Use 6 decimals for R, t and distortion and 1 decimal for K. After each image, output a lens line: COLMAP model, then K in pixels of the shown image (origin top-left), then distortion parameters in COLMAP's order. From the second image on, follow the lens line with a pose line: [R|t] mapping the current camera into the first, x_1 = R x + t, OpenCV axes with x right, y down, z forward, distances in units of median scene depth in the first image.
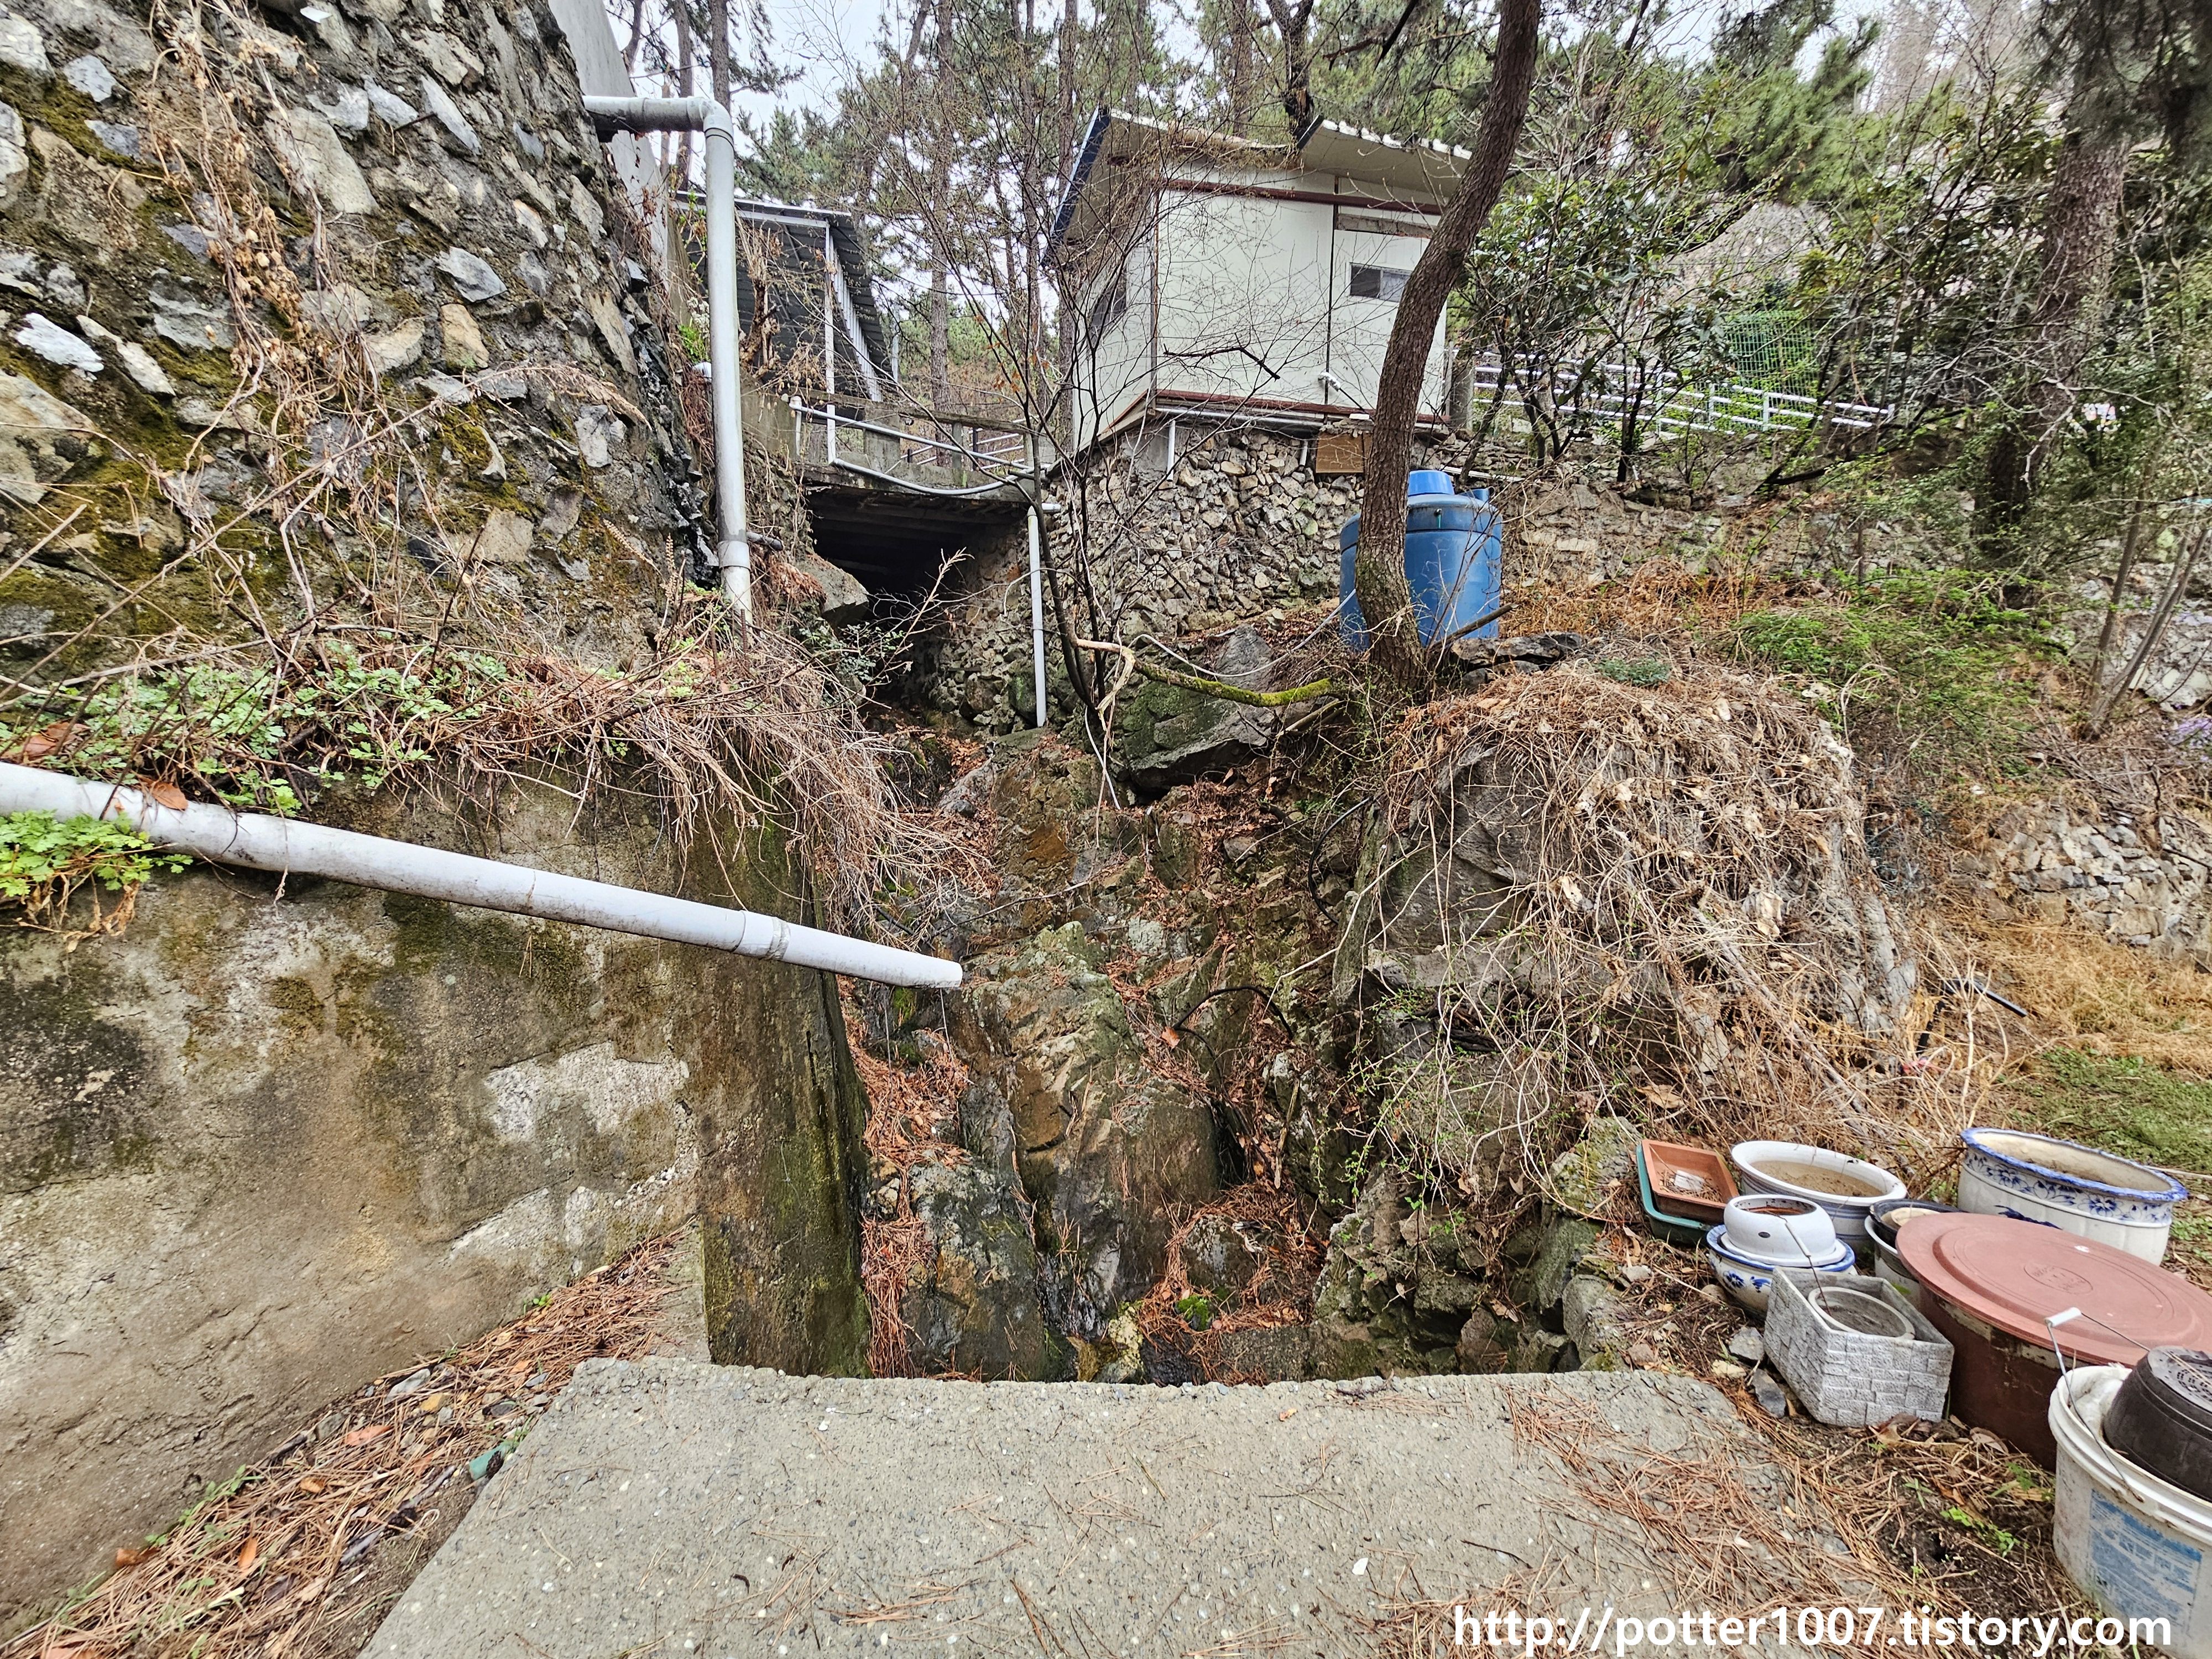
lens RADIAL K [[888.3, 0, 1105.8], [0, 888.3, 826.0], [0, 0, 1]] dist [-0.000439, -0.000015]
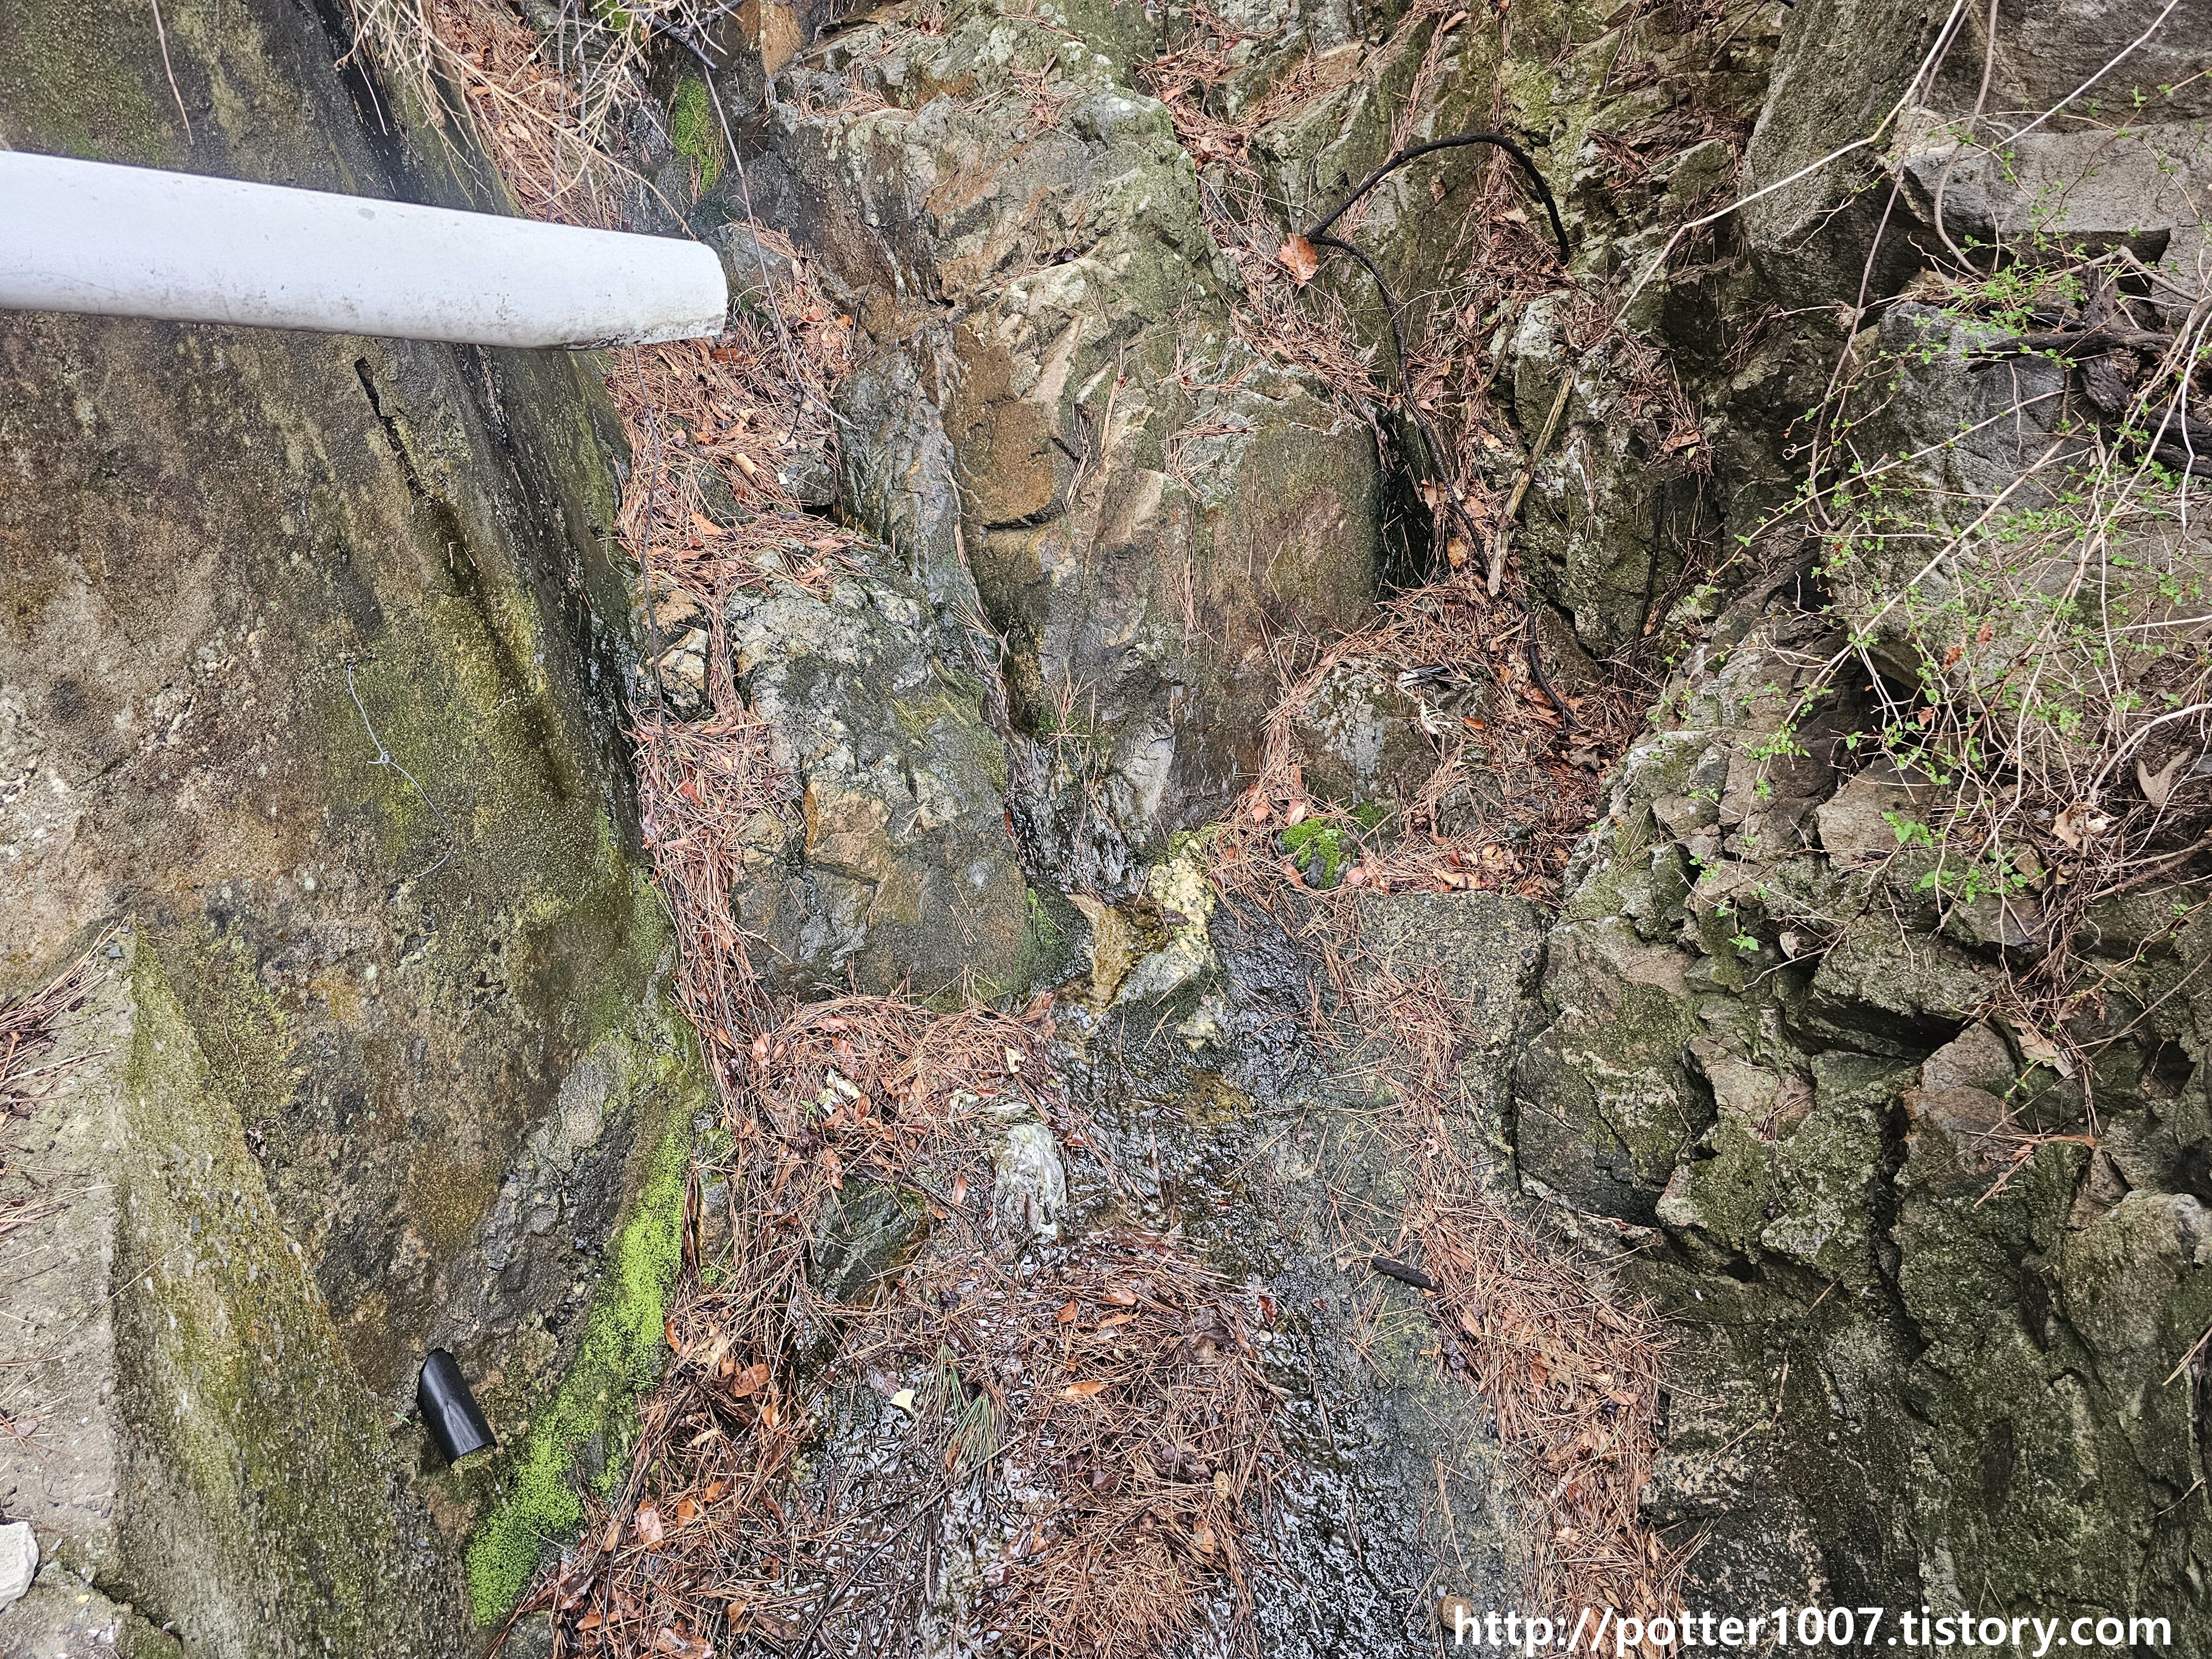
lens RADIAL K [[1478.4, 0, 1114.9], [0, 1478.4, 831.1], [0, 0, 1]] dist [0.037475, -0.010234]
pose [[0.999736, 0.022958, 0.000279, -0.015951], [-0.018103, 0.780725, 0.624612, -0.003515], [0.014122, -0.624452, 0.780935, 0.288016]]
